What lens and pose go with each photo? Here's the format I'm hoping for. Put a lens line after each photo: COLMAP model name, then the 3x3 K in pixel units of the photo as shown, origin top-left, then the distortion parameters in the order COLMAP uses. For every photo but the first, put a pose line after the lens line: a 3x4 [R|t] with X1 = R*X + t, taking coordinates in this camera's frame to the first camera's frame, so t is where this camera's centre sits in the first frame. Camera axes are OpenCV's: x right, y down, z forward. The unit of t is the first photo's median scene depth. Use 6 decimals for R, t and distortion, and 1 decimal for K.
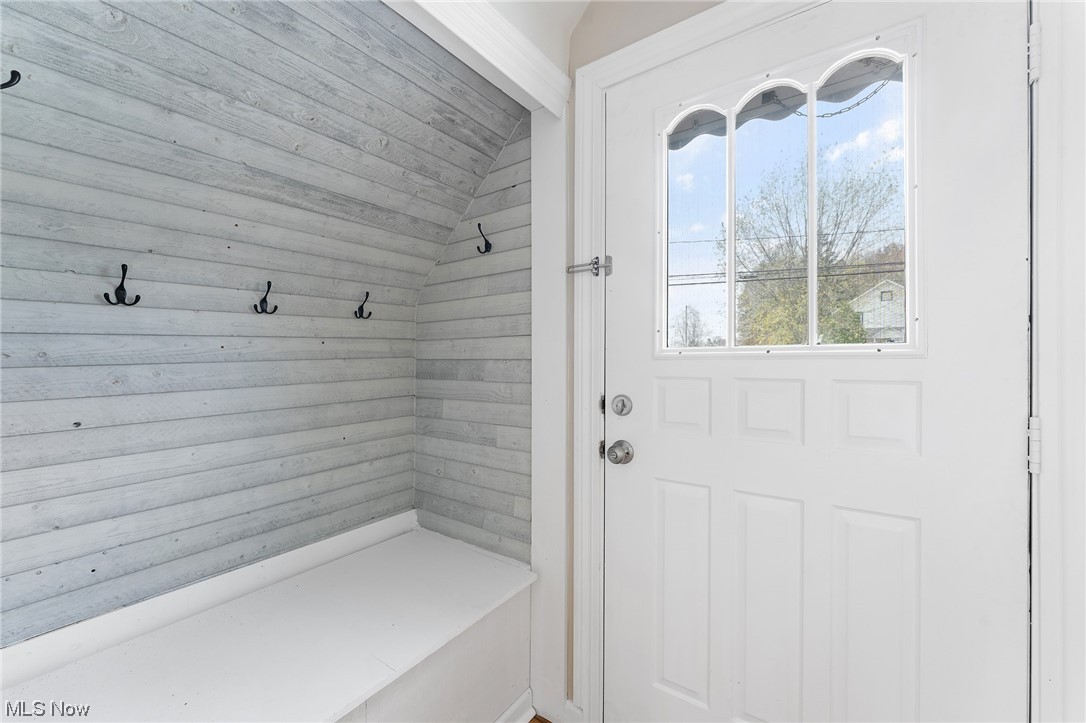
lens RADIAL K [[434.5, 0, 547.0], [0, 434.5, 360.6], [0, 0, 1]] dist [-0.008232, -0.000099]
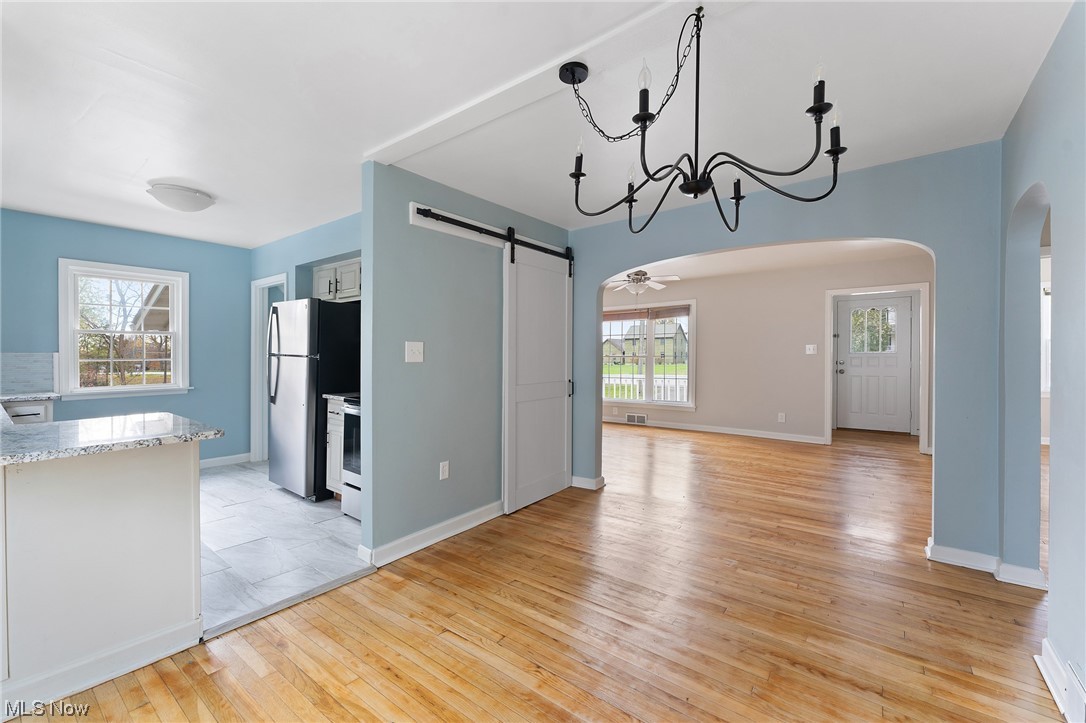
lens RADIAL K [[442.3, 0, 539.8], [0, 442.3, 354.6], [0, 0, 1]] dist [-0.003946, -0.000147]
pose [[0.999564, -0.002188, -0.029432, -3.207851], [0.002204, 0.999997, 0.000498, -0.007821], [0.029431, -0.000563, 0.999567, -4.303696]]
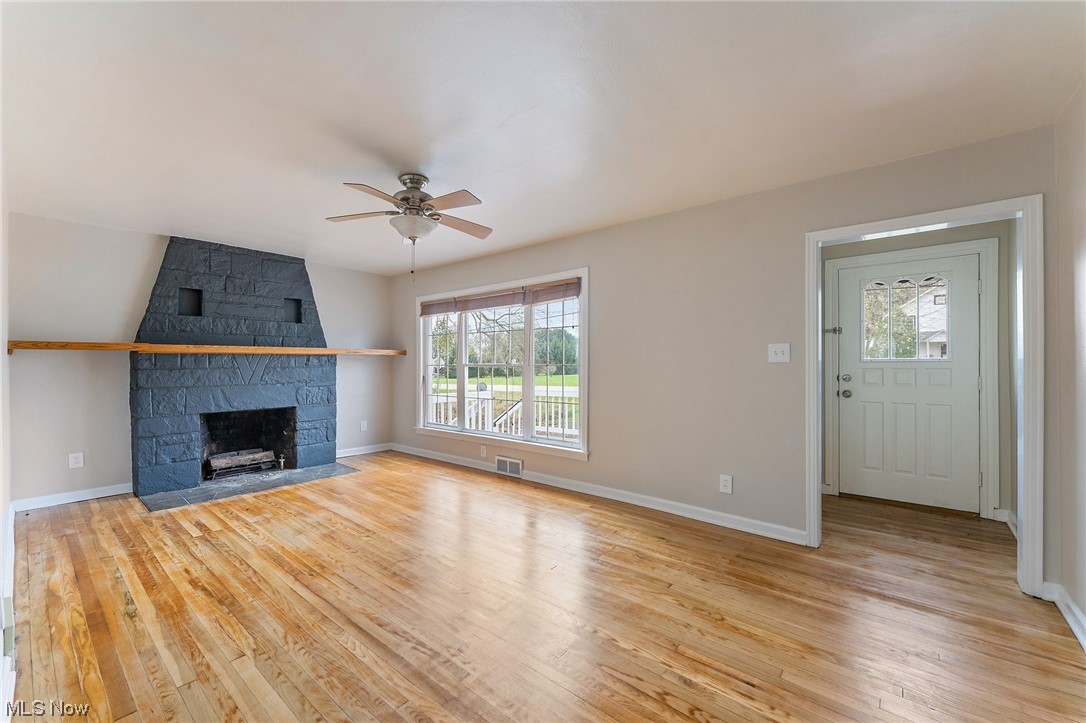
lens RADIAL K [[434.9, 0, 543.0], [0, 434.9, 361.5], [0, 0, 1]] dist [-0.002847, 0.000012]
pose [[0.997181, 0.000157, -0.075027, -1.598451], [-0.000423, 0.999994, -0.003538, 0.000461], [0.075026, 0.003560, 0.997175, -2.018476]]
